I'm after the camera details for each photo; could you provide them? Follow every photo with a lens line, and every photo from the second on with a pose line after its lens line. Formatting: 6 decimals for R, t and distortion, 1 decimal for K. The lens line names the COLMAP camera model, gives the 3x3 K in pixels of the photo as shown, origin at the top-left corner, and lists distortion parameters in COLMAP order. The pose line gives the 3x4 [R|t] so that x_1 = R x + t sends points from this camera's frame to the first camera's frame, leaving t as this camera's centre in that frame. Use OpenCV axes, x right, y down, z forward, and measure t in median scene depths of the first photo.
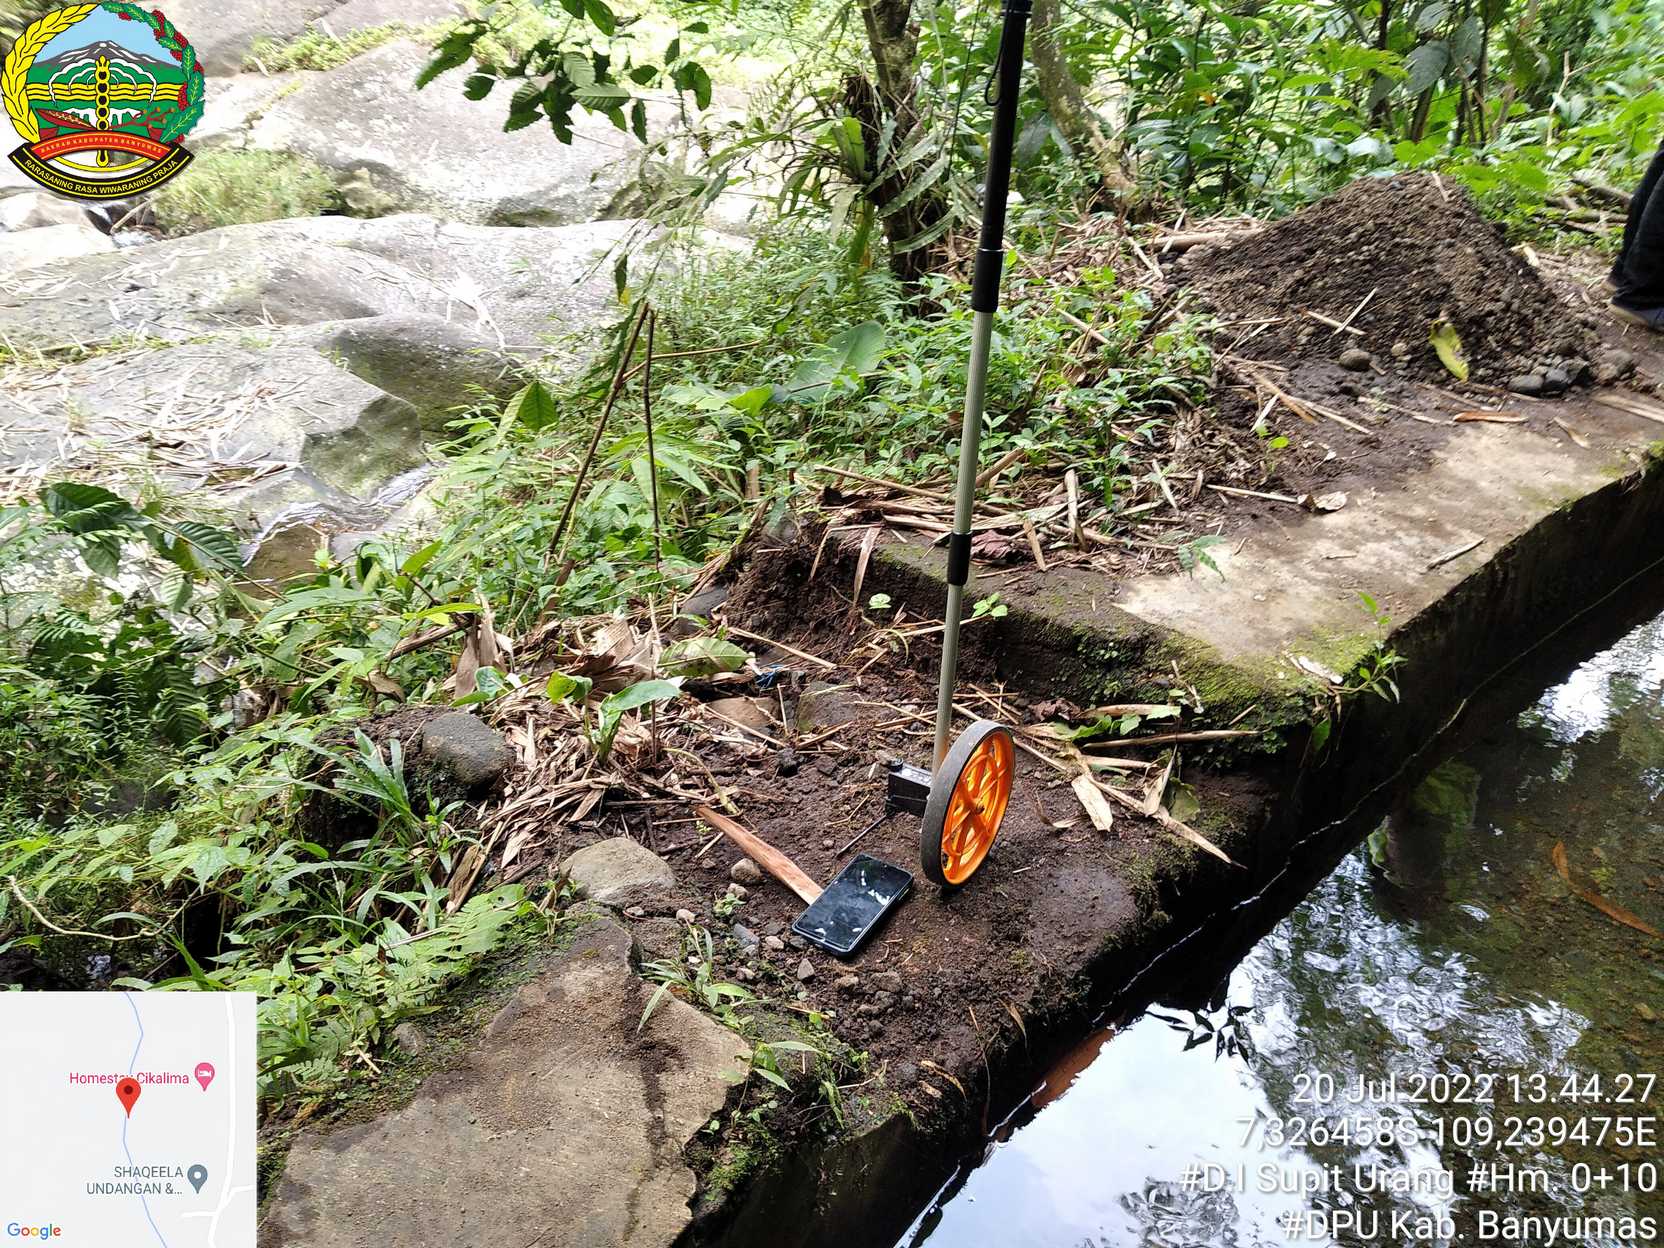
lens RADIAL K [[1373.8, 0, 812.8], [0, 1373.8, 616.1], [0, 0, 1]] dist [0.063702, -0.189602]
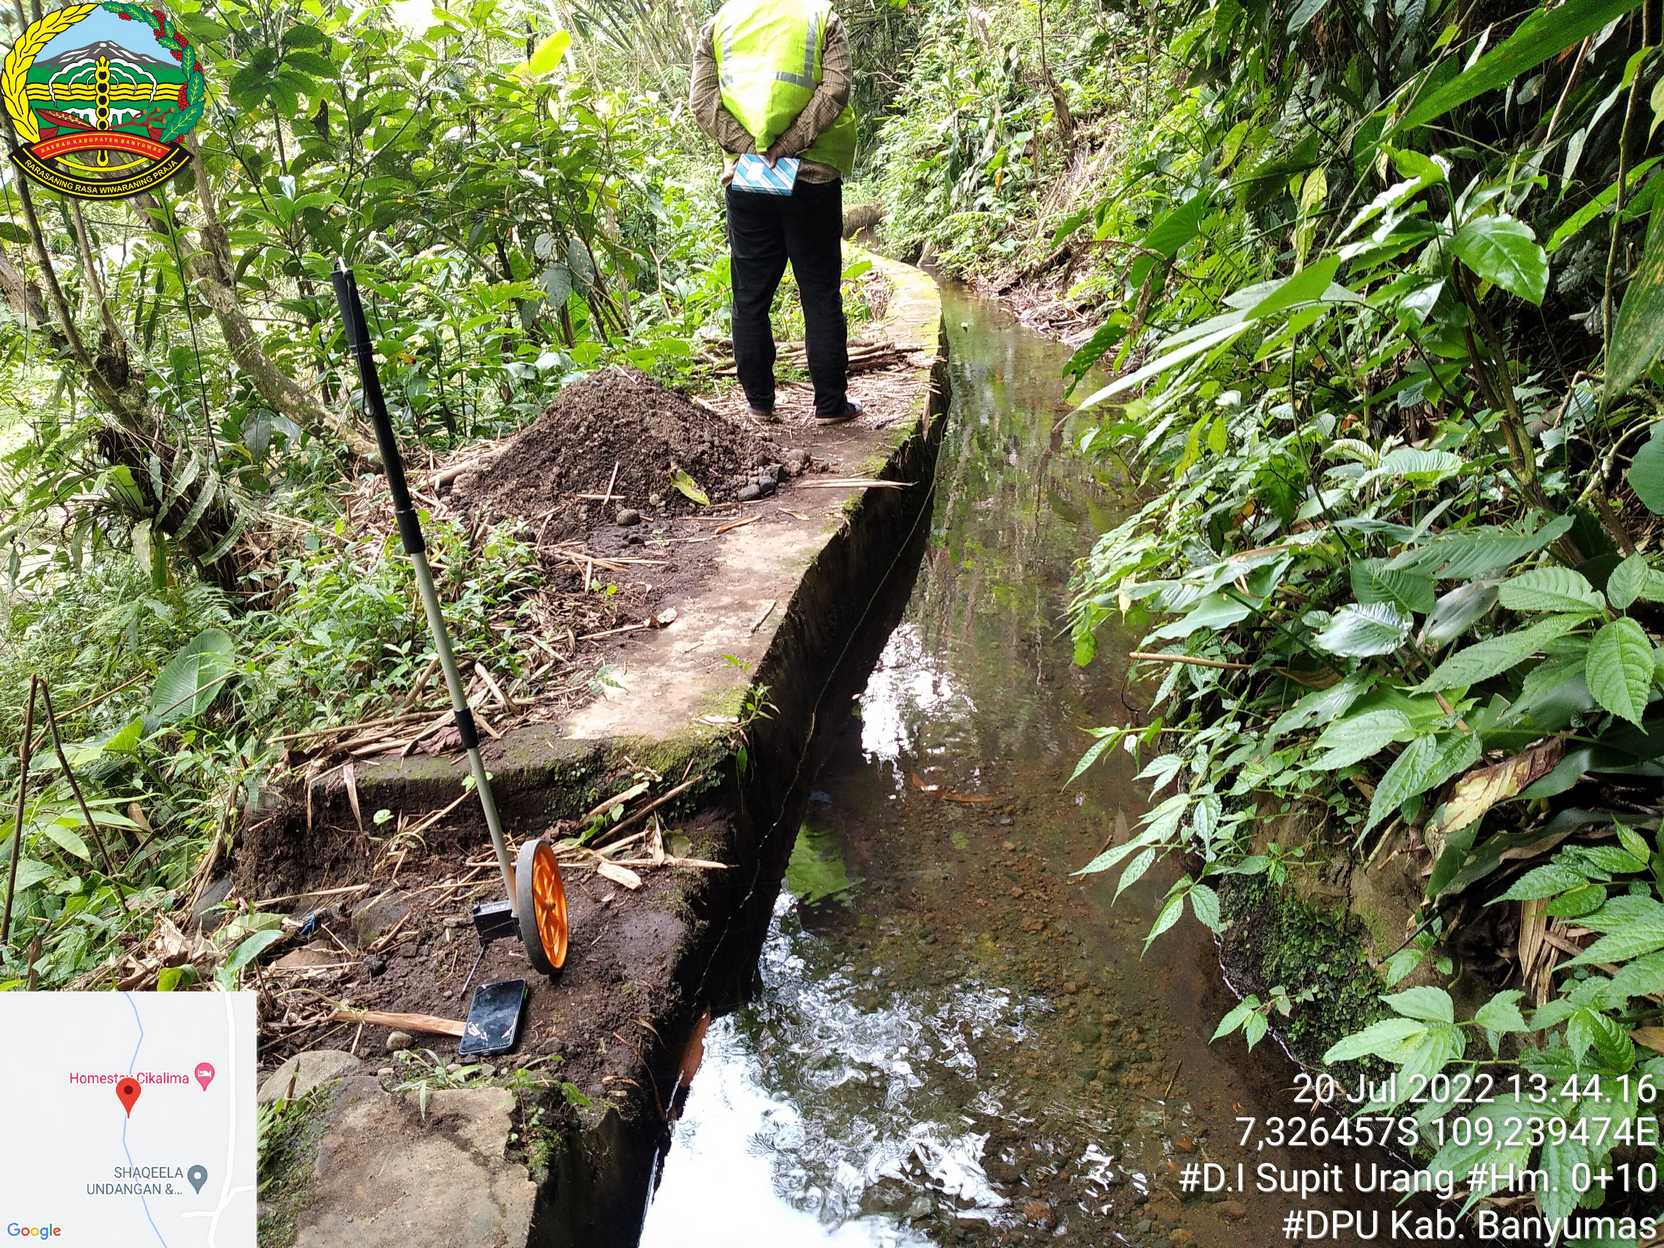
lens RADIAL K [[1348.5, 0, 832.0], [0, 1348.5, 624.0], [0, 0, 1]] dist [0.108662, -0.319460]
pose [[0.799453, -0.352570, 0.486384, -0.117063], [0.422742, 0.905431, -0.038520, 0.036726], [-0.426806, 0.236410, 0.872896, -0.172073]]
